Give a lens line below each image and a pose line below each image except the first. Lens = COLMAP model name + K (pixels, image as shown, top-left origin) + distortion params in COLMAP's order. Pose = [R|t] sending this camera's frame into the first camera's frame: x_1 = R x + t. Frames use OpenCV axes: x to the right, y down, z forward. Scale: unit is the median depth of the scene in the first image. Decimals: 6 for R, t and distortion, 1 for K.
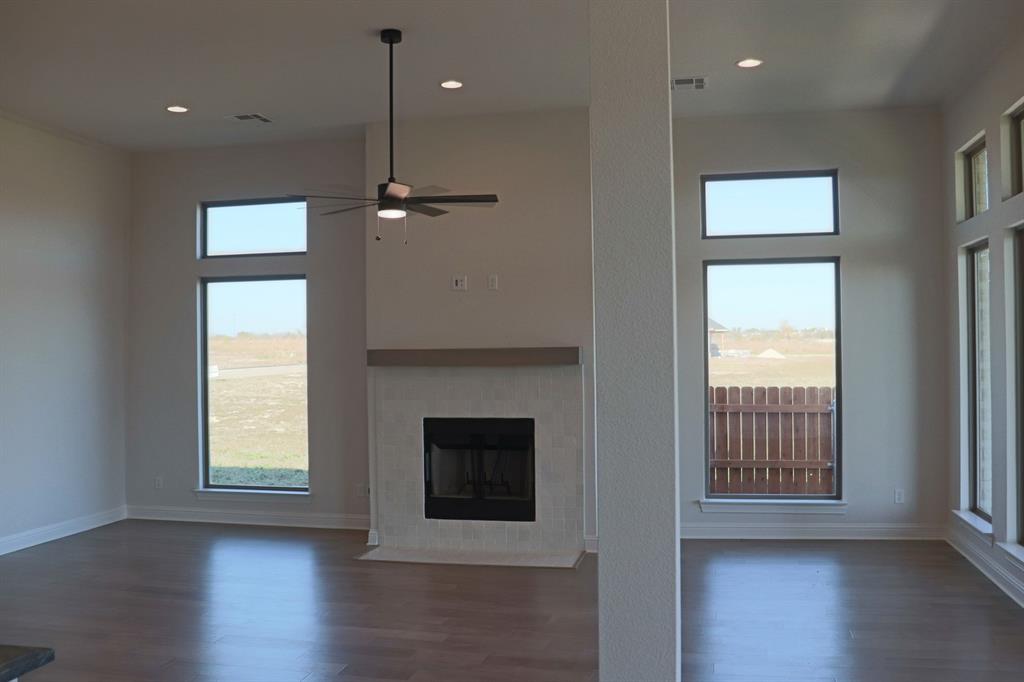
lens RADIAL K [[940.7, 0, 512.0], [0, 940.7, 341.0], [0, 0, 1]] dist [-0.178469, 0.149328]
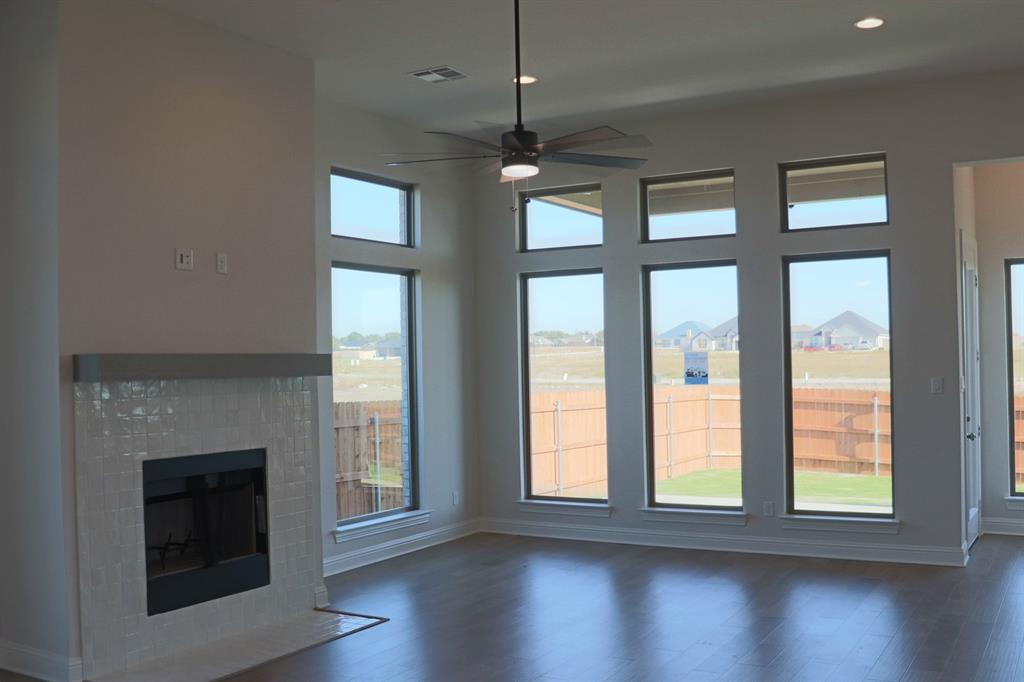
lens RADIAL K [[1003.1, 0, 524.6], [0, 1003.1, 344.5], [0, 0, 1]] dist [-0.198341, 0.182207]
pose [[0.311838, 0.023880, 0.949835, -0.656364], [-0.008279, 0.999714, -0.022416, 0.014264], [-0.950099, -0.000873, 0.311947, 0.542753]]
